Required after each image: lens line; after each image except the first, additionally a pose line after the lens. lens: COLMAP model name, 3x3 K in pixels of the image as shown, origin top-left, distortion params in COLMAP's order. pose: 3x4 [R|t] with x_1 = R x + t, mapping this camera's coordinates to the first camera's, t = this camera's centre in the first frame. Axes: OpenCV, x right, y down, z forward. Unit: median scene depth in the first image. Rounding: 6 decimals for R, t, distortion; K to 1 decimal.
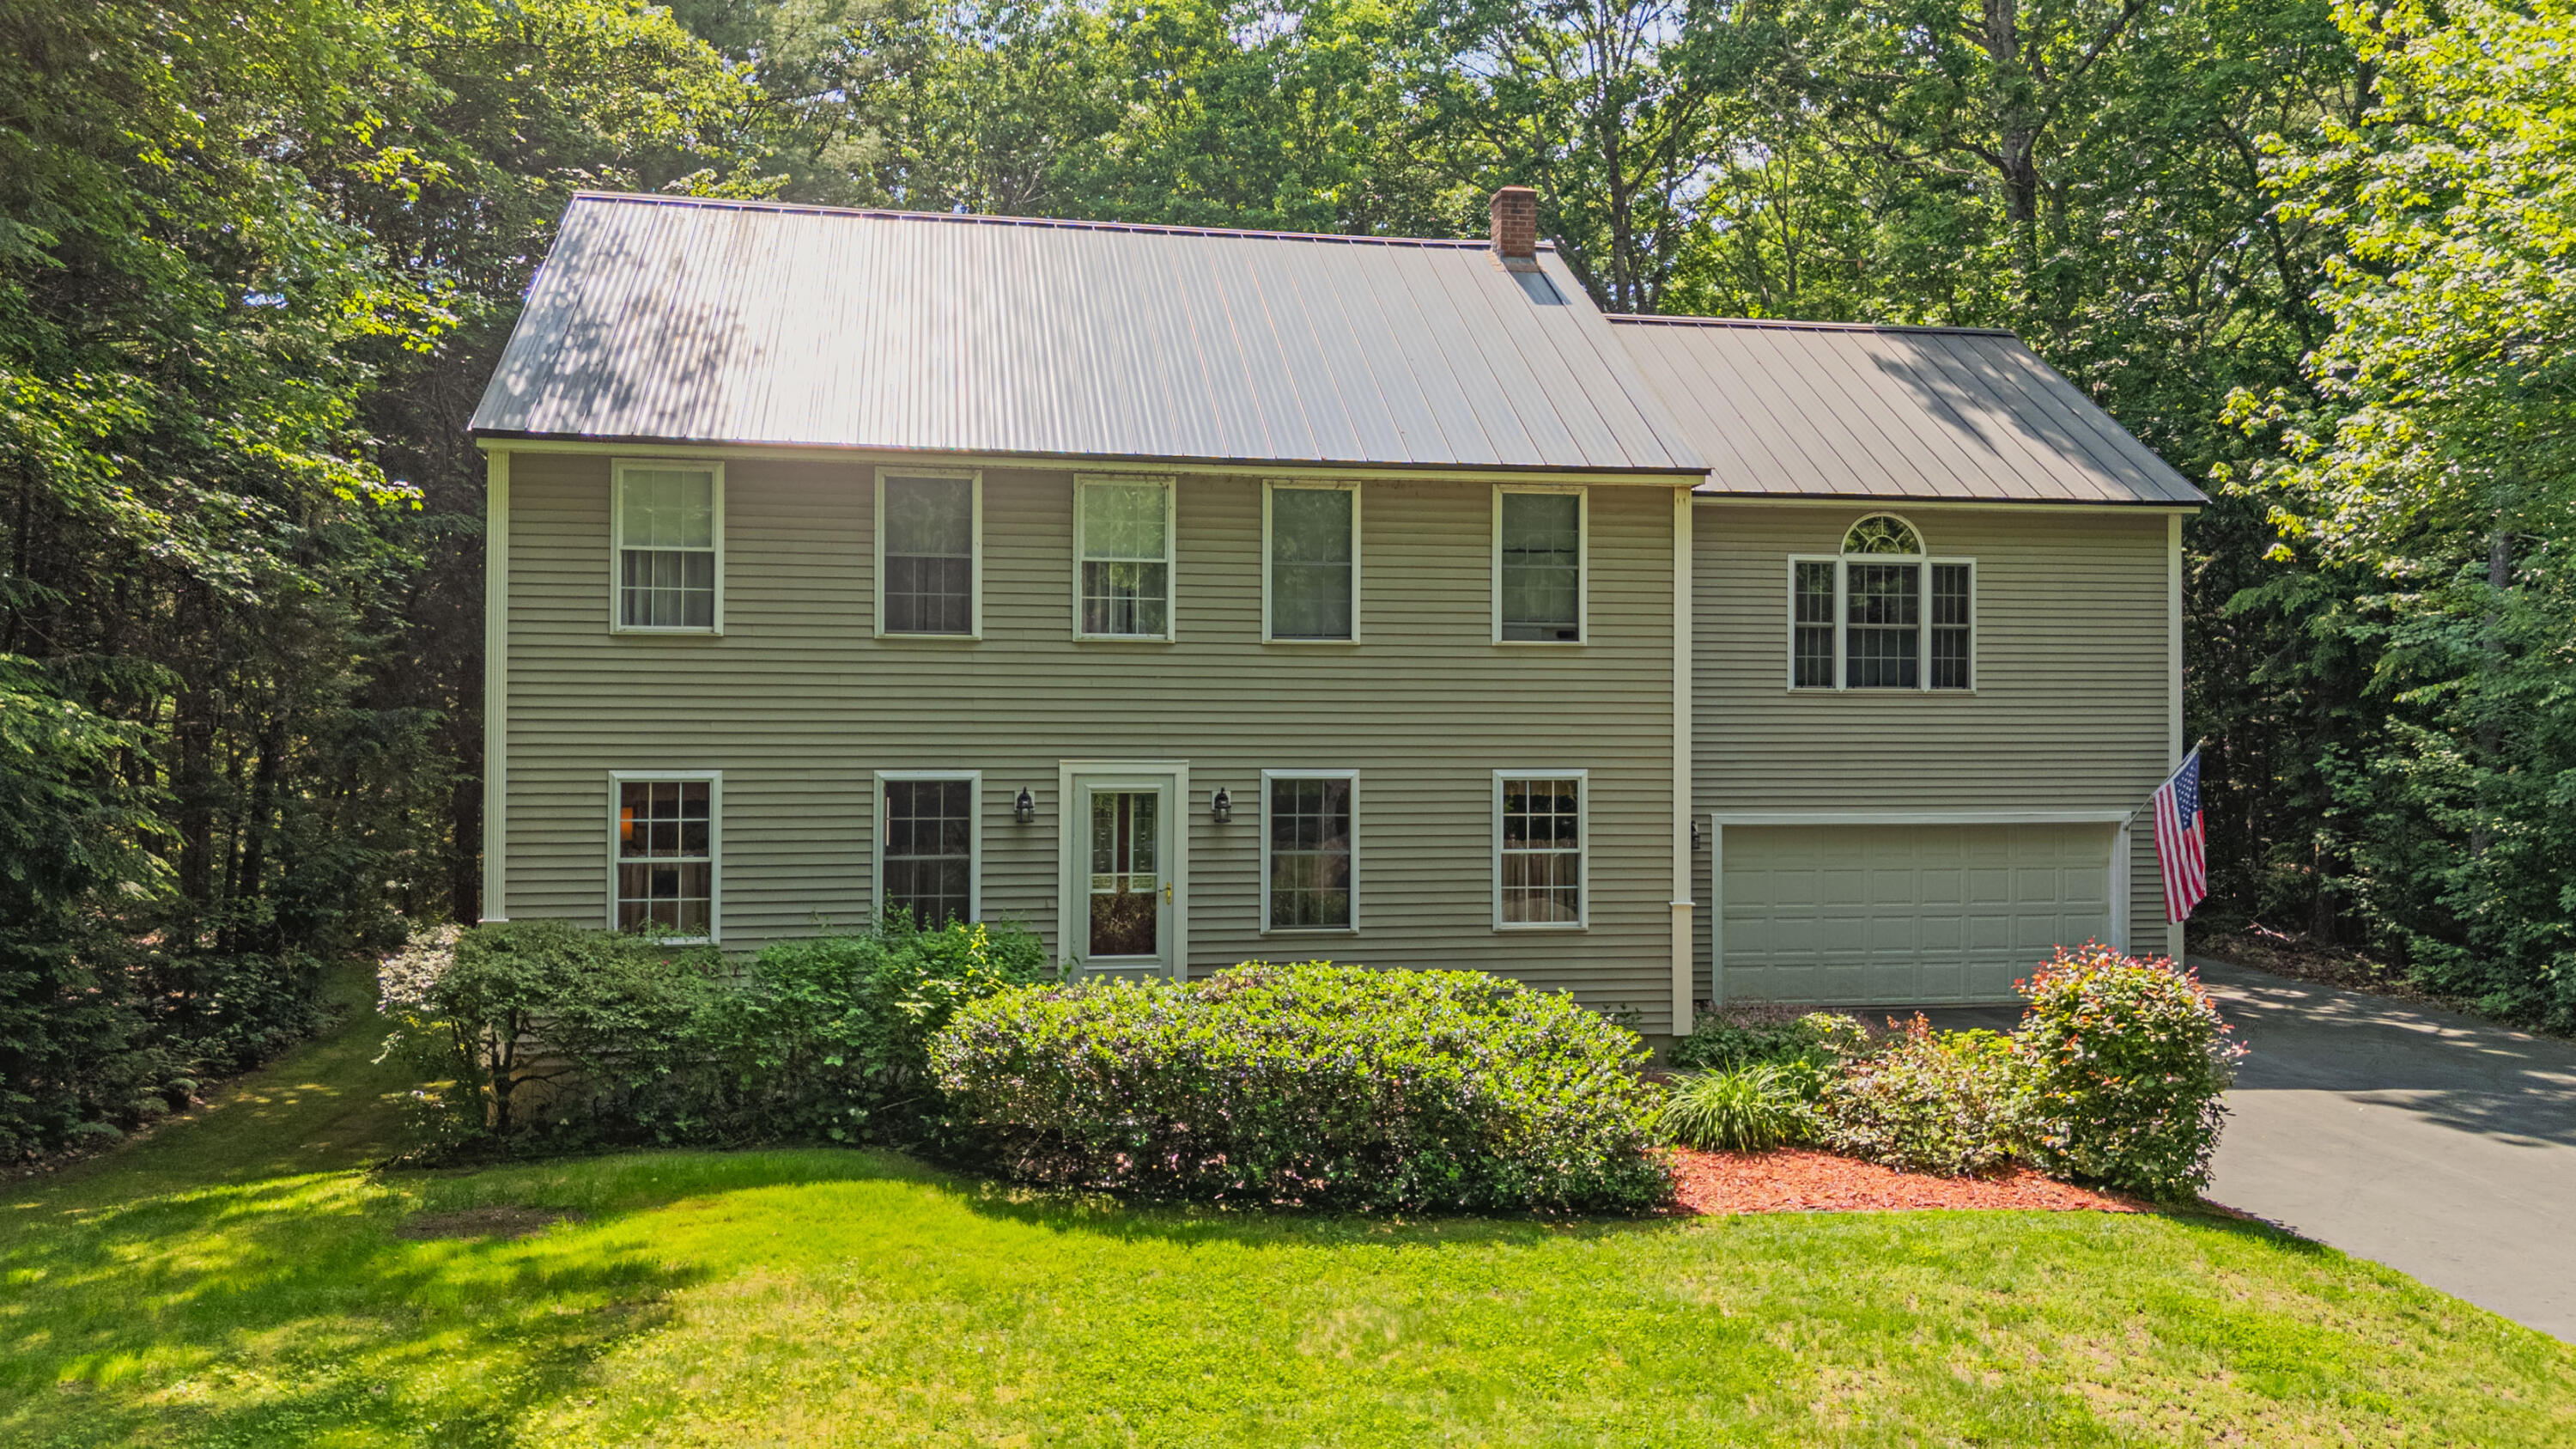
lens RADIAL K [[1942.1, 0, 1294.4], [0, 1942.1, 699.9], [0, 0, 1]] dist [0.075609, -0.065763]
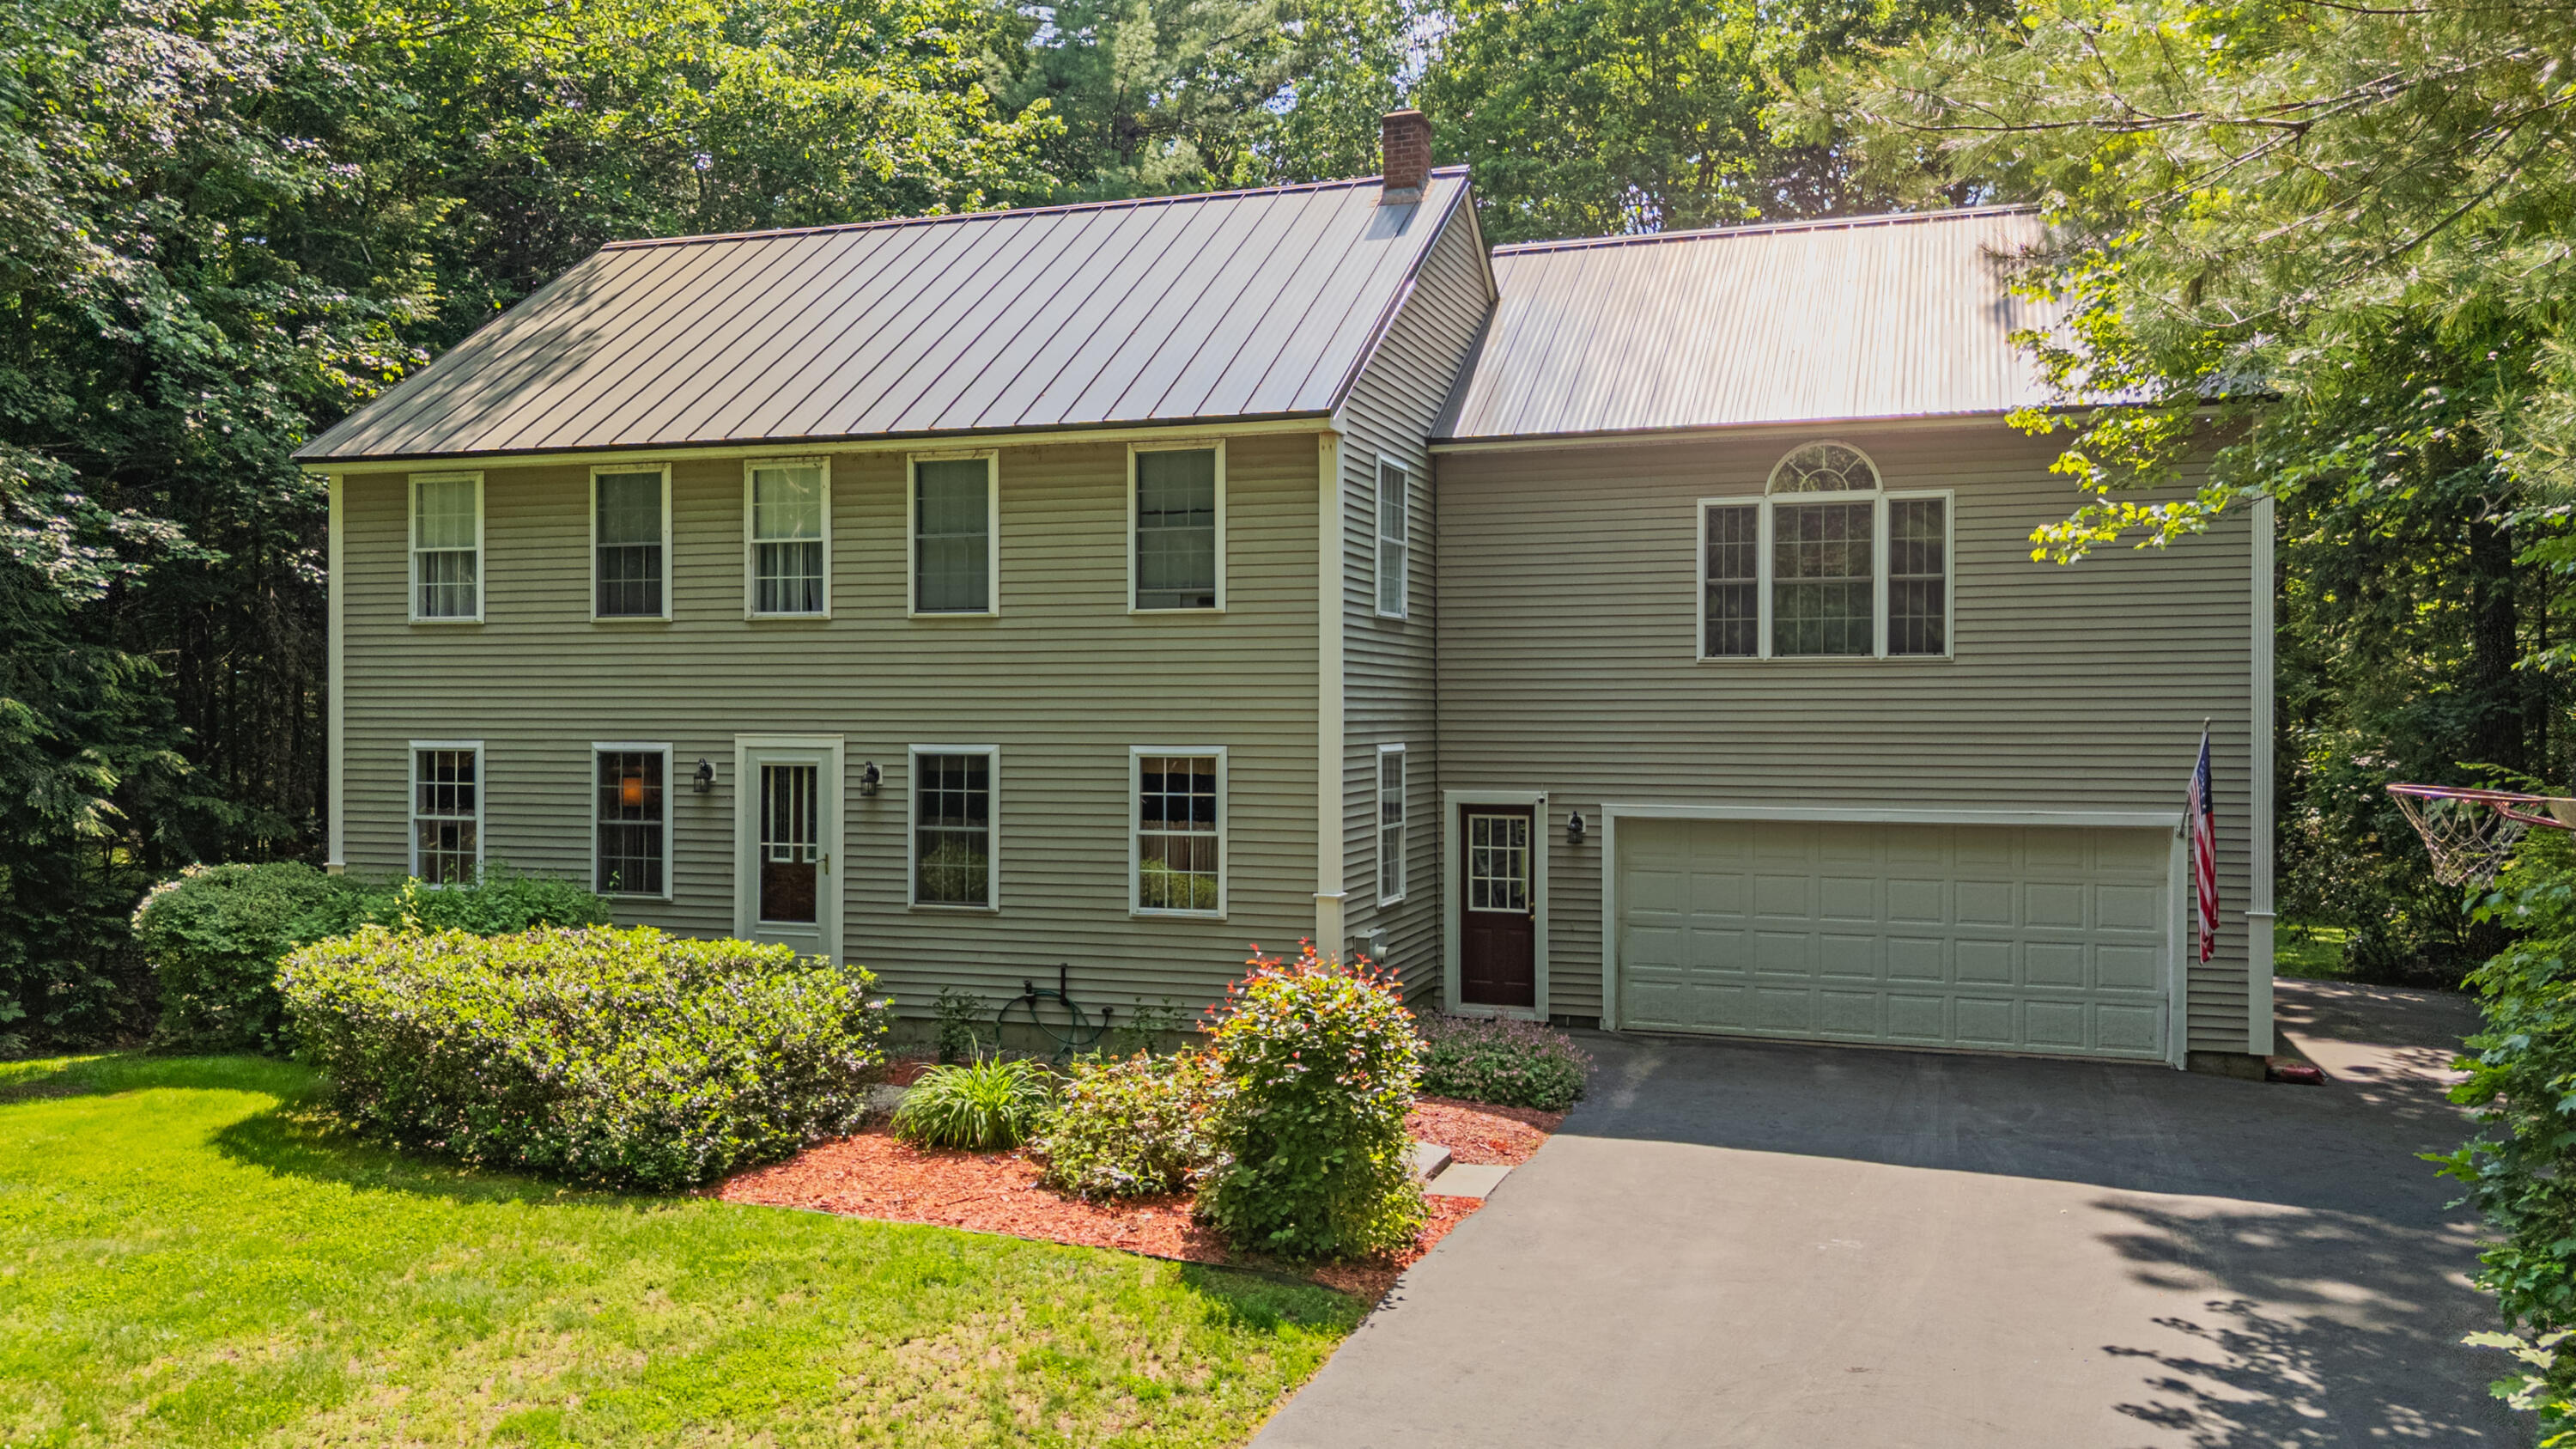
lens RADIAL K [[1942.1, 0, 1285.2], [0, 1942.1, 732.6], [0, 0, 1]] dist [0.075609, -0.065763]
pose [[0.870074, 0.001821, -0.492918, 0.633759], [0.006109, 0.999877, 0.014478, 0.016214], [0.492883, -0.015608, 0.869956, 0.216153]]
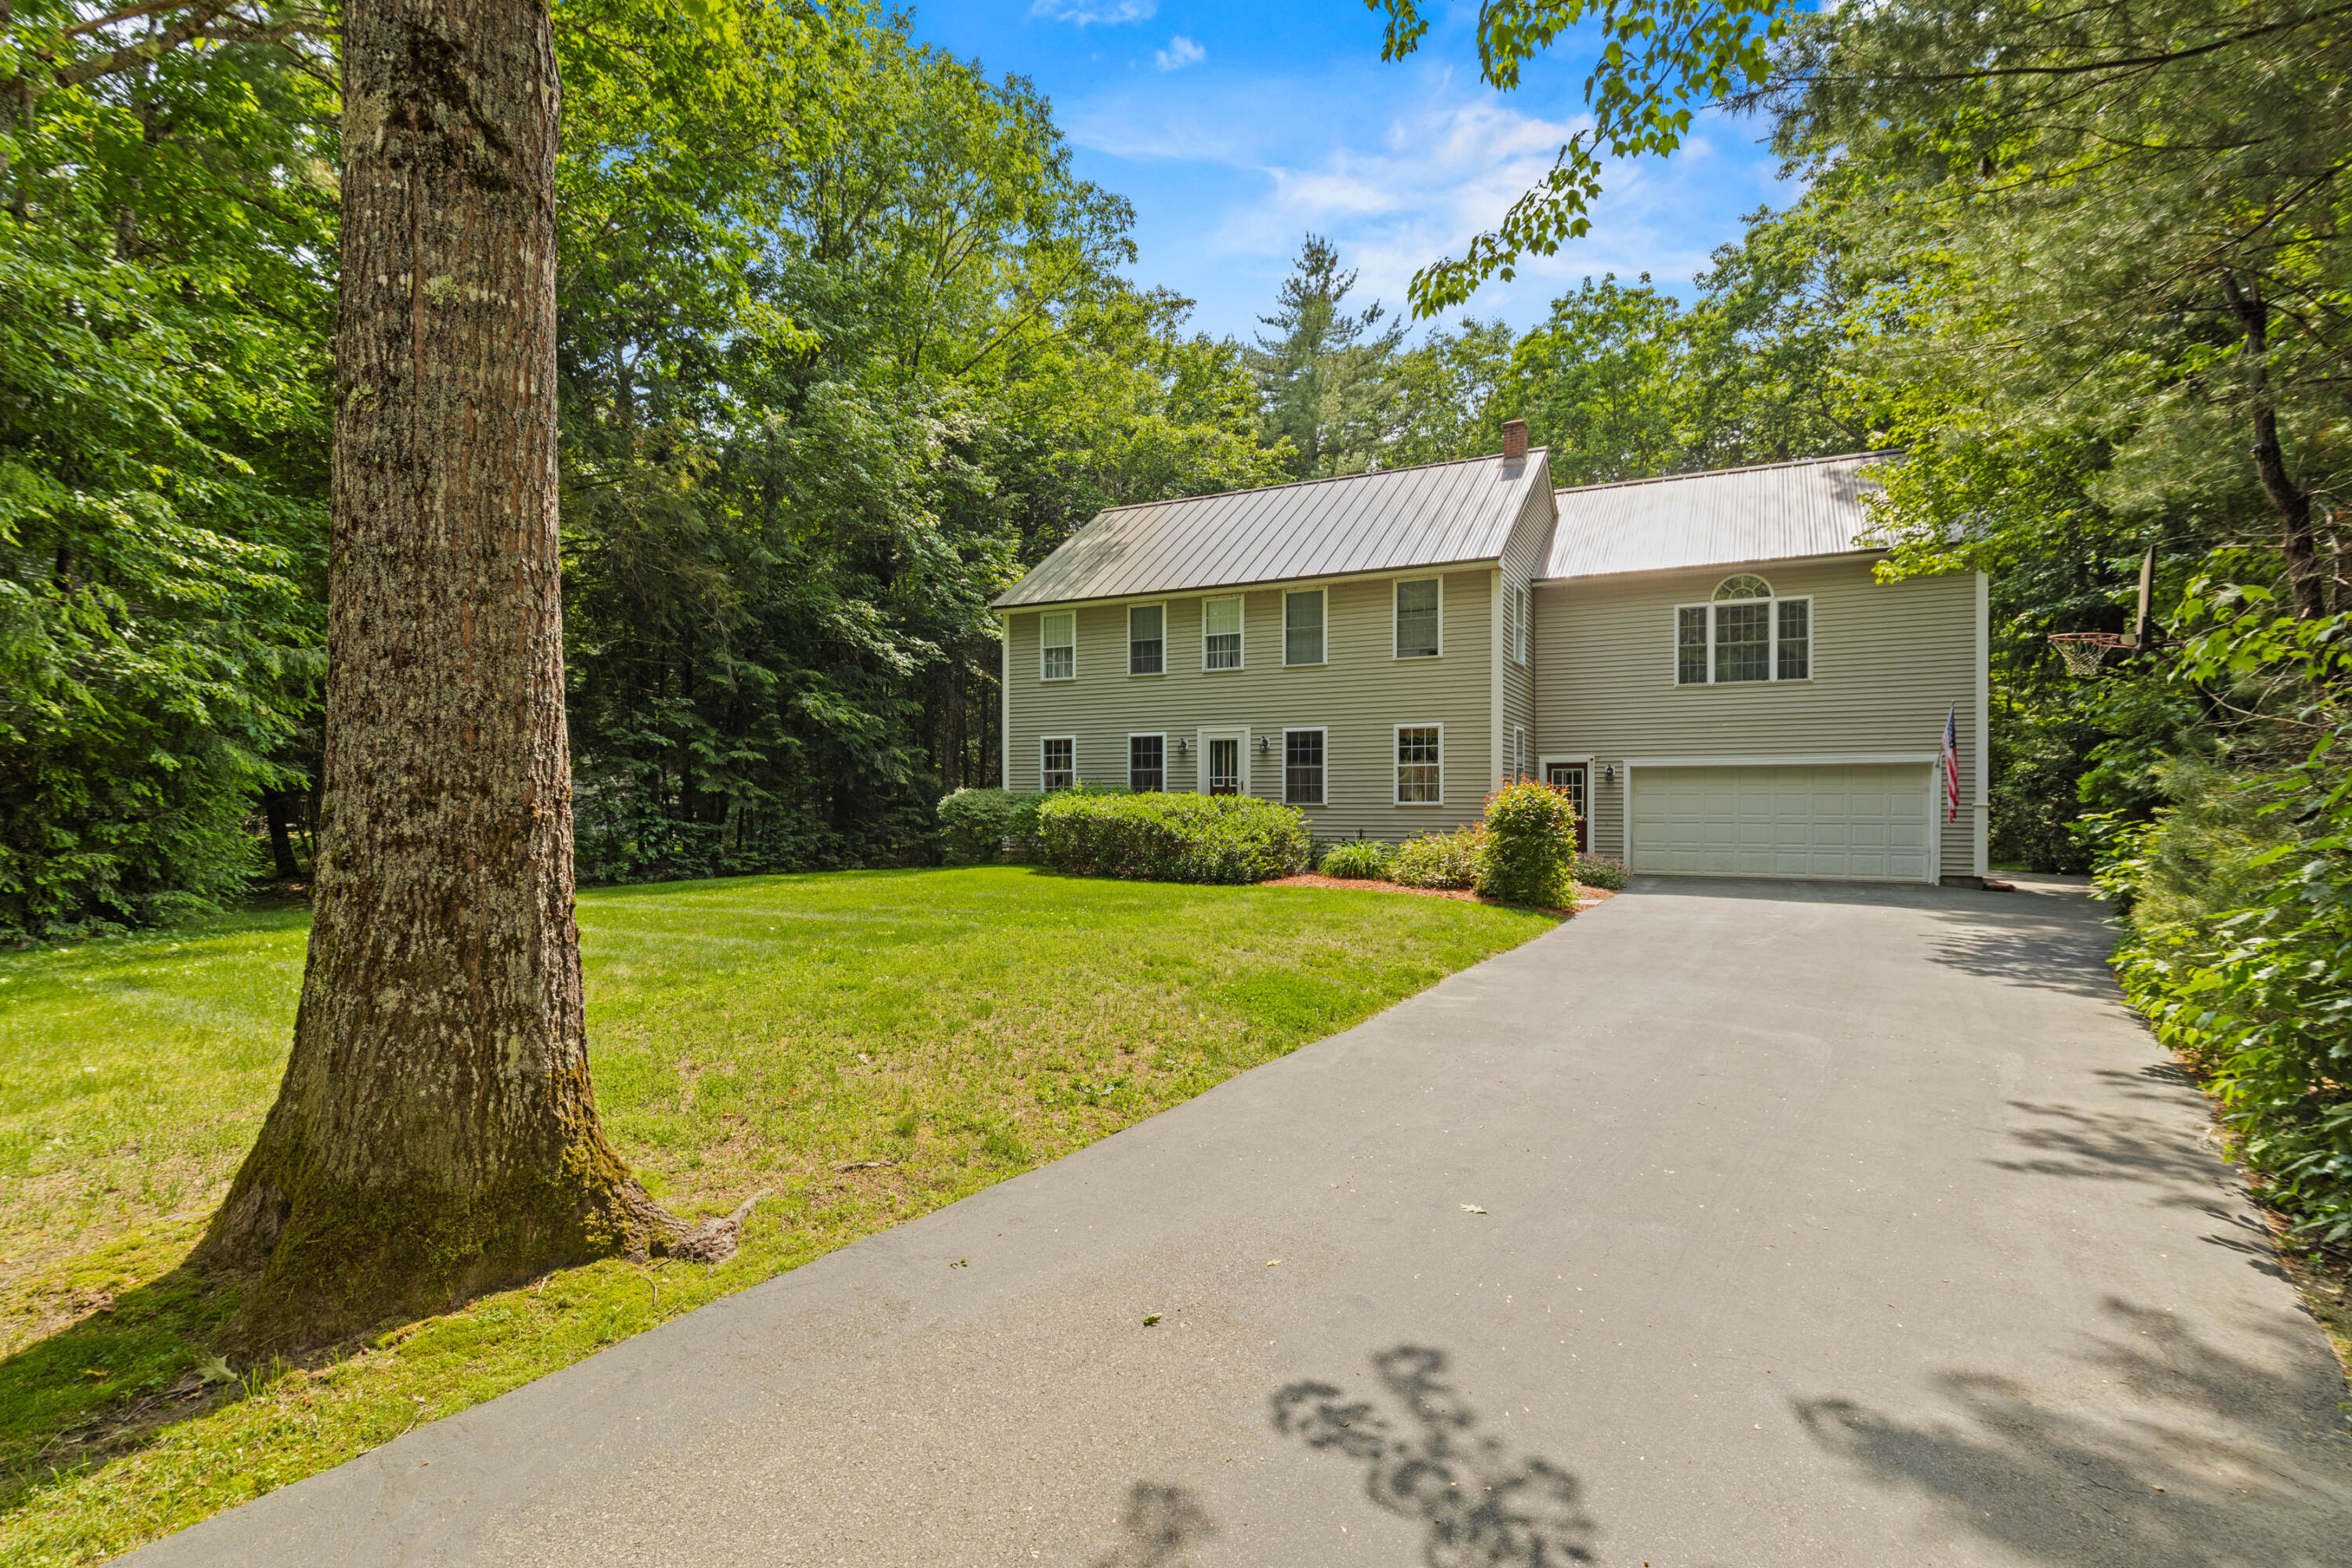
lens RADIAL K [[1127.8, 0, 1183.0], [0, 1127.8, 804.7], [0, 0, 1]] dist [-0.004361, 0.000345]
pose [[0.786837, -0.002796, -0.617154, 0.637833], [0.007229, 0.999963, 0.004686, 0.110283], [0.617118, -0.008149, 0.786828, -0.028258]]
